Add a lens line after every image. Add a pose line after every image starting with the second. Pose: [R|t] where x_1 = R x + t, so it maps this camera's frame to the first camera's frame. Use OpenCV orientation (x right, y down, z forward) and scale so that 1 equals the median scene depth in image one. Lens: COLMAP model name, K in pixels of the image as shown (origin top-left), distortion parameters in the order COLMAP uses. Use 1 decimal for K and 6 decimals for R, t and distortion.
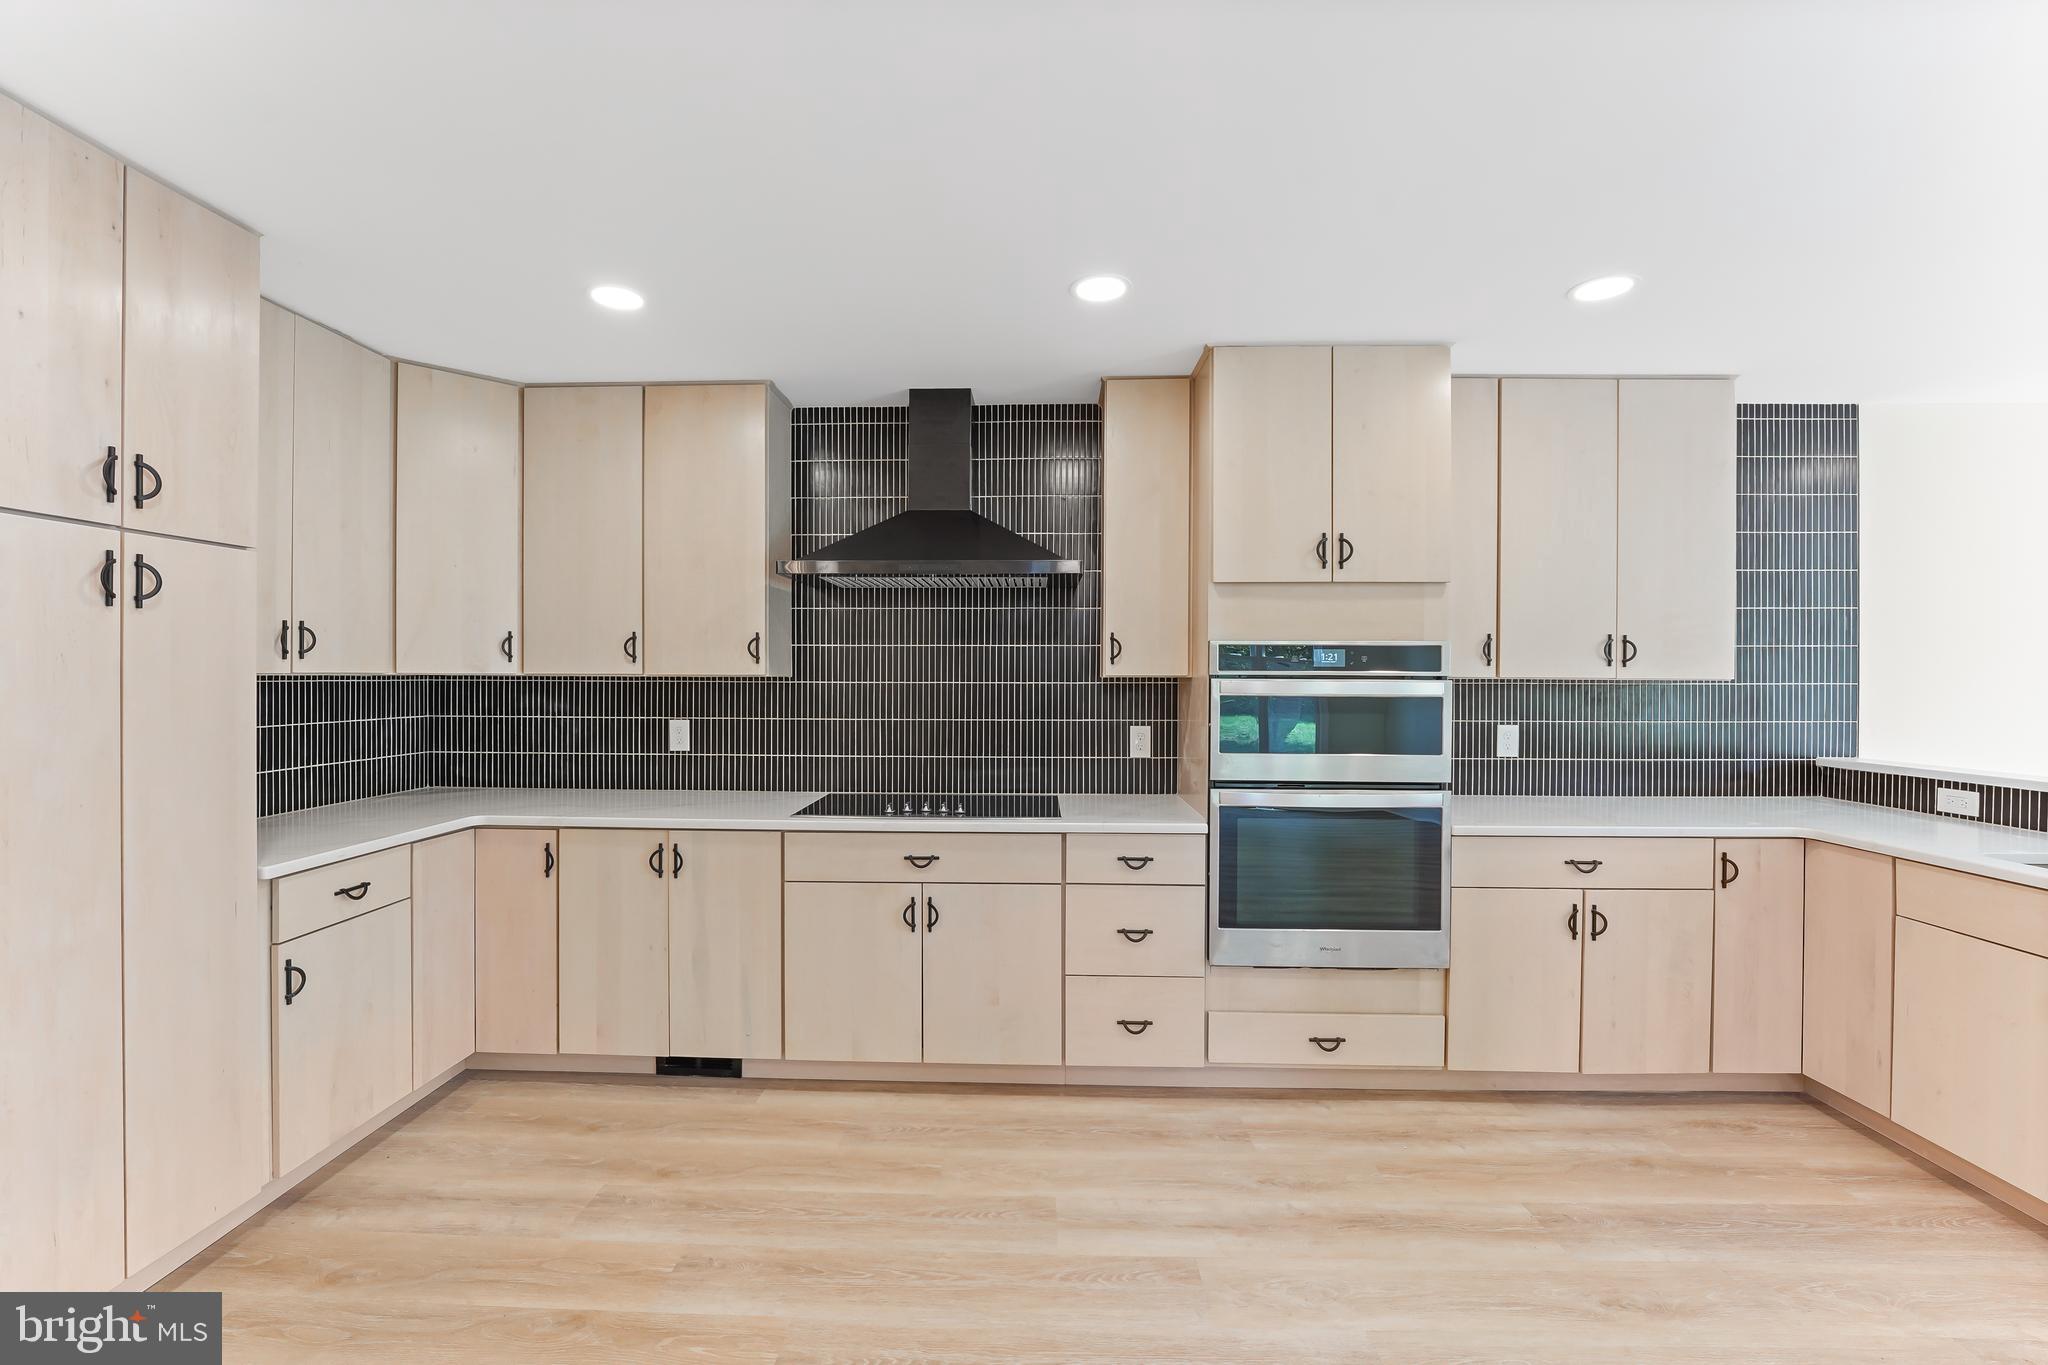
lens RADIAL K [[851.1, 0, 1006.6], [0, 851.1, 678.1], [0, 0, 1]] dist [-0.020142, 0.002424]
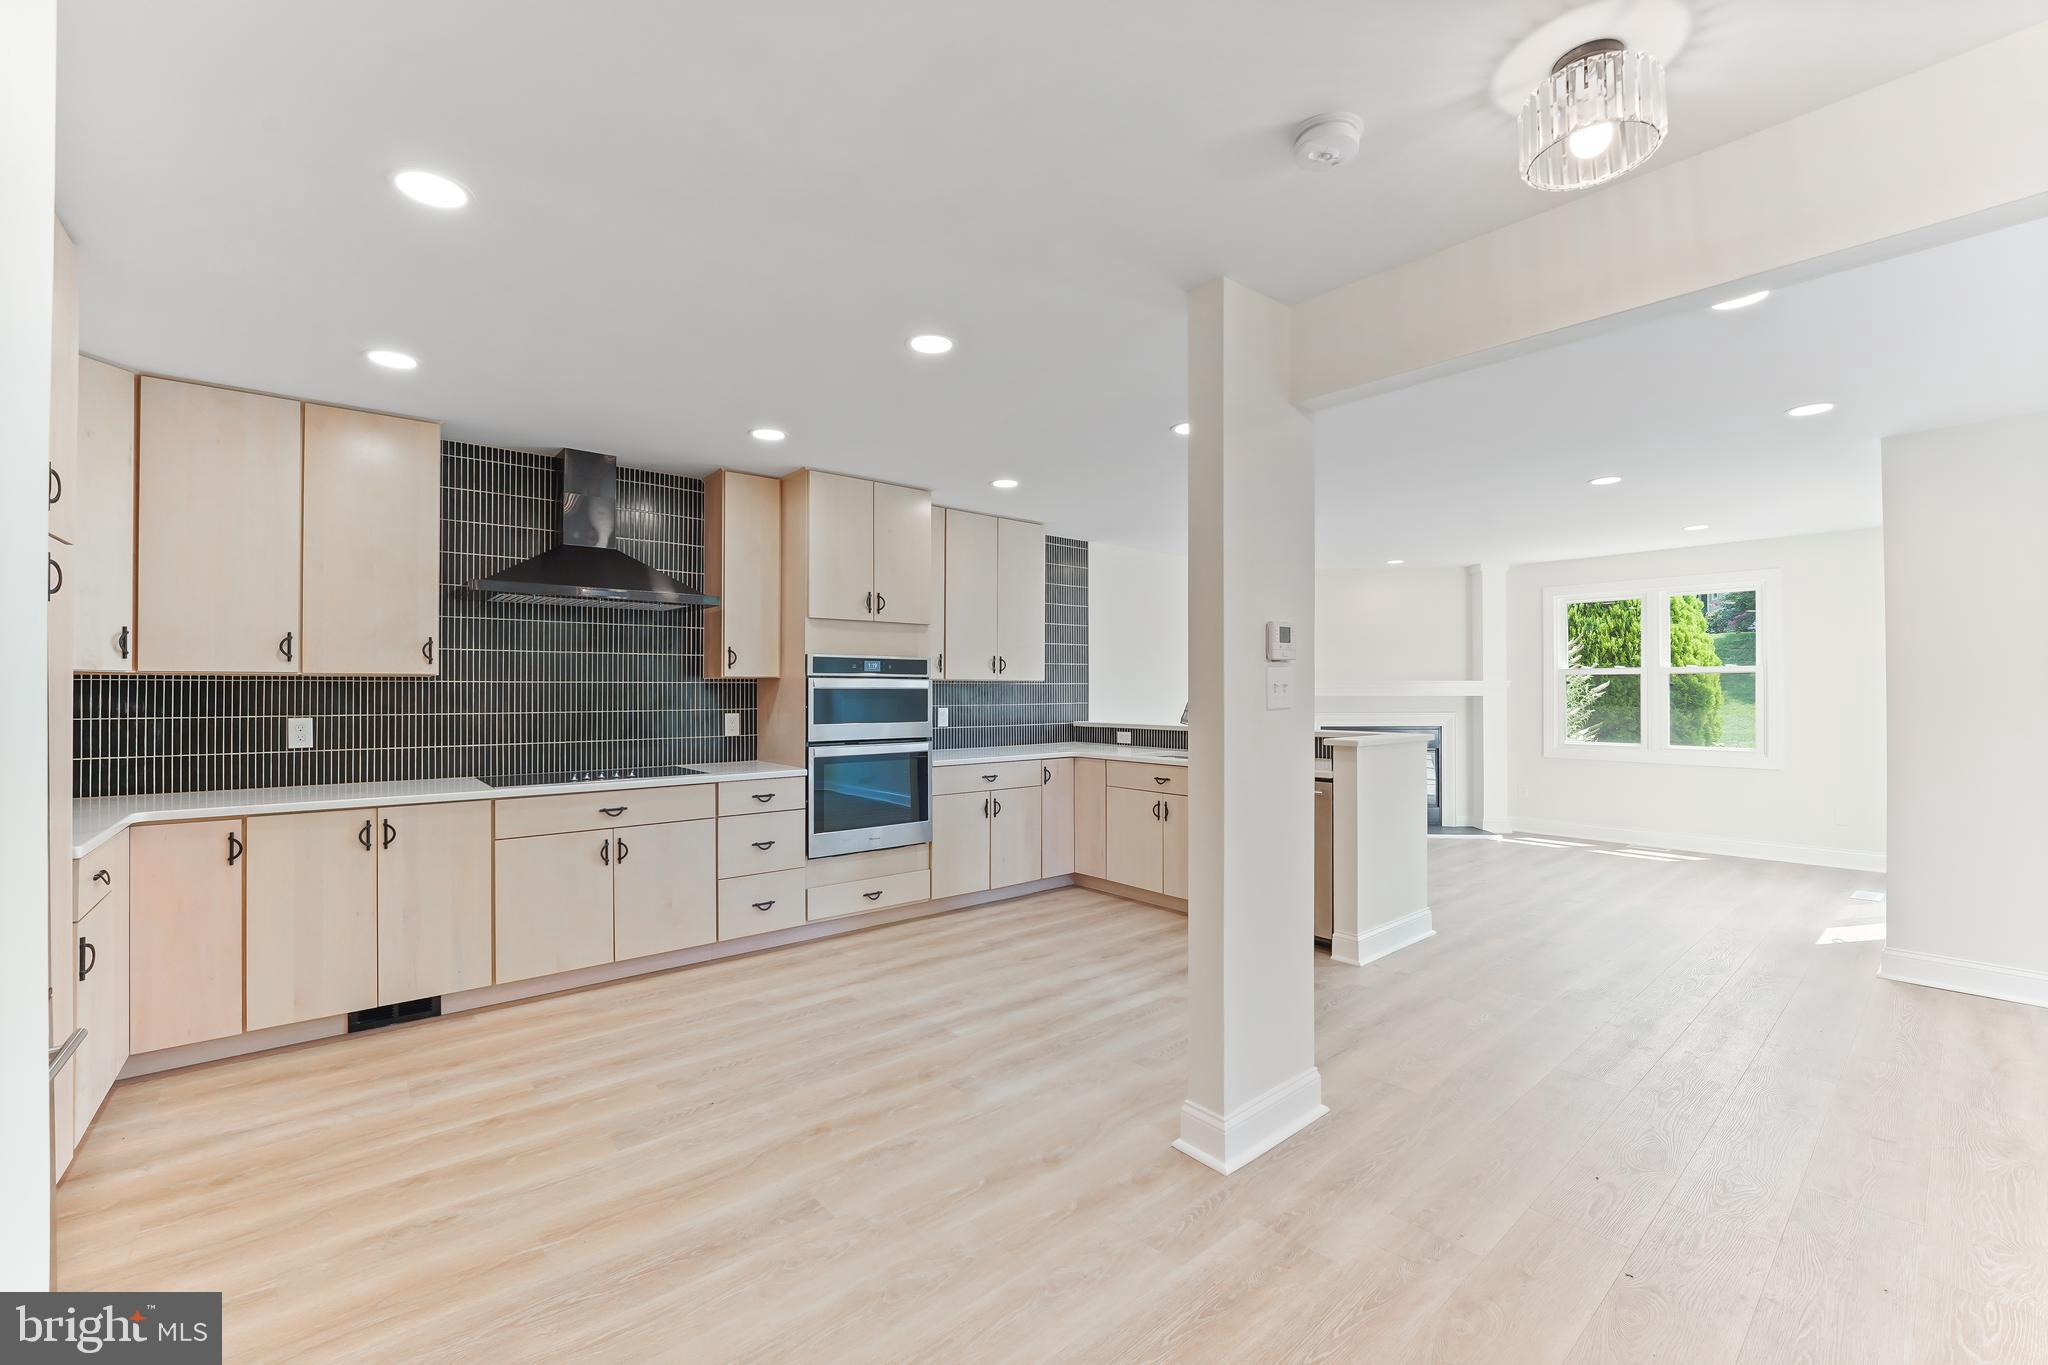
lens RADIAL K [[851.1, 0, 1015.7], [0, 851.1, 682.7], [0, 0, 1]] dist [-0.020142, 0.002424]
pose [[0.740197, 0.001044, 0.672389, -0.543300], [0.003824, 0.999976, -0.005762, 0.019799], [-0.672379, 0.006837, 0.740175, -0.440347]]
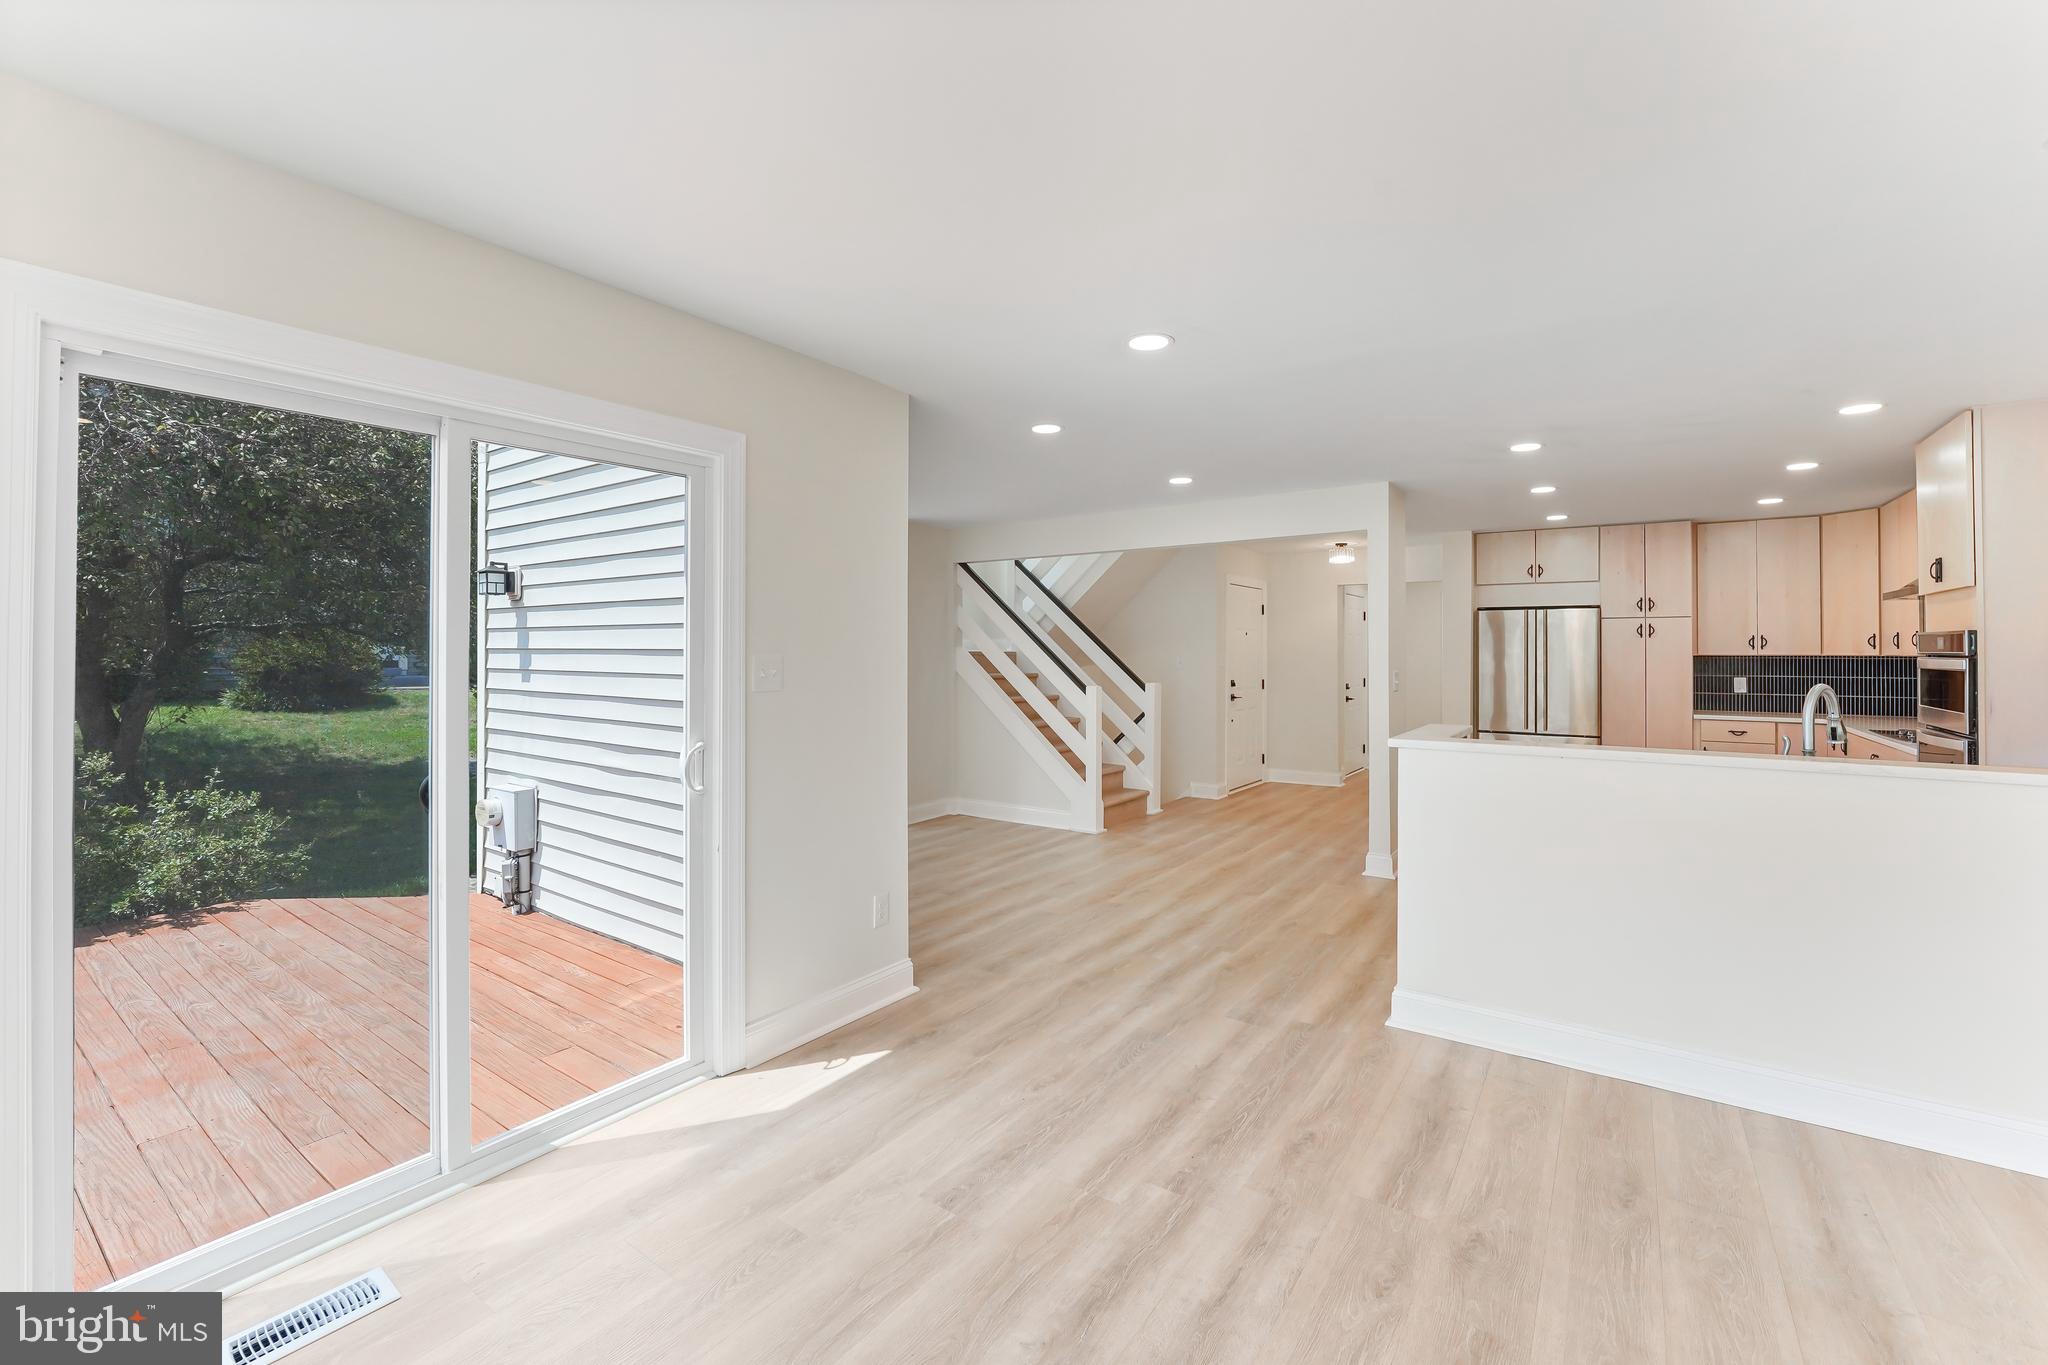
lens RADIAL K [[851.1, 0, 1016.2], [0, 851.1, 660.7], [0, 0, 1]] dist [-0.020142, 0.002424]
pose [[-0.551949, -0.004394, -0.833866, 3.733559], [-0.006677, 0.999977, -0.000850, 0.030745], [0.833851, 0.005099, -0.551966, 0.701927]]
